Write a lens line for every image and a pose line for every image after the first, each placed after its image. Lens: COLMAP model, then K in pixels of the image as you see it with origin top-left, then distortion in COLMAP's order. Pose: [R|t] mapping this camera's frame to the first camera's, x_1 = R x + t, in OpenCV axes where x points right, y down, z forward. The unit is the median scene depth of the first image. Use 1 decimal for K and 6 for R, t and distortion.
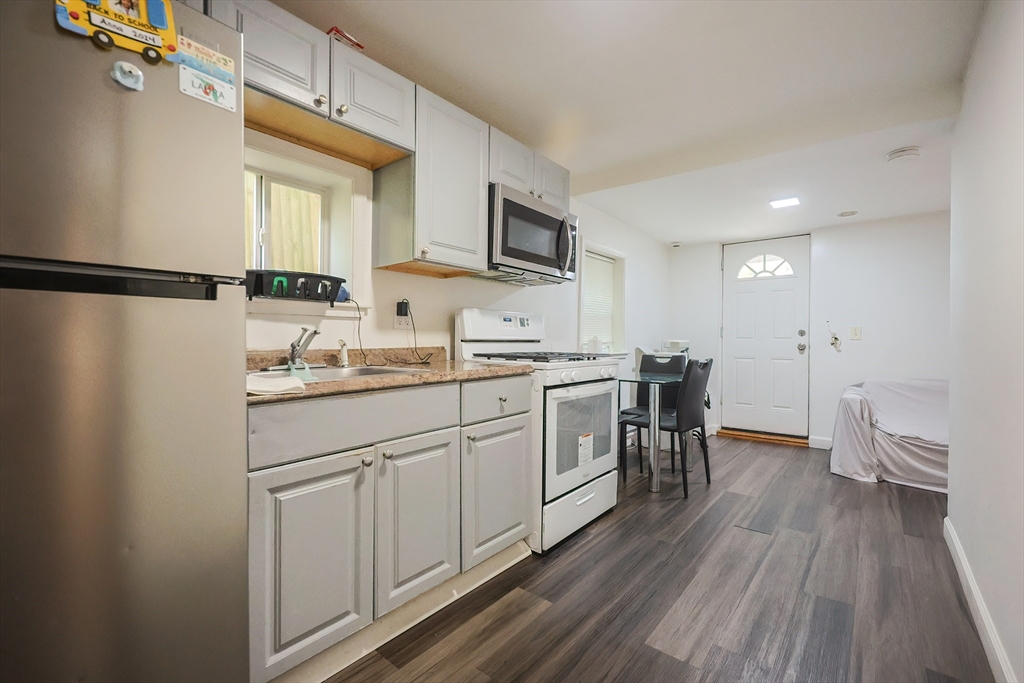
lens RADIAL K [[422.2, 0, 512.0], [0, 422.2, 341.5], [0, 0, 1]] dist [0.000388, 0.000028]
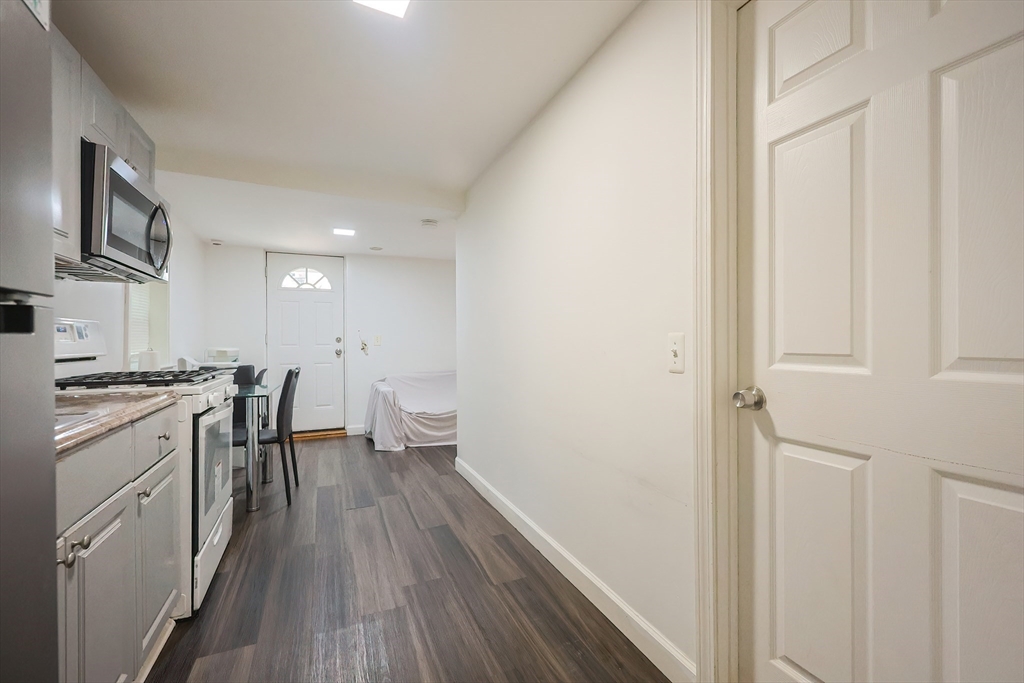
lens RADIAL K [[422.2, 0, 512.0], [0, 422.2, 341.5], [0, 0, 1]] dist [0.000388, 0.000028]
pose [[0.481861, -0.007525, 0.876216, -0.206526], [0.014807, 0.999890, 0.000445, -0.017298], [-0.876123, 0.012760, 0.481919, 0.023755]]
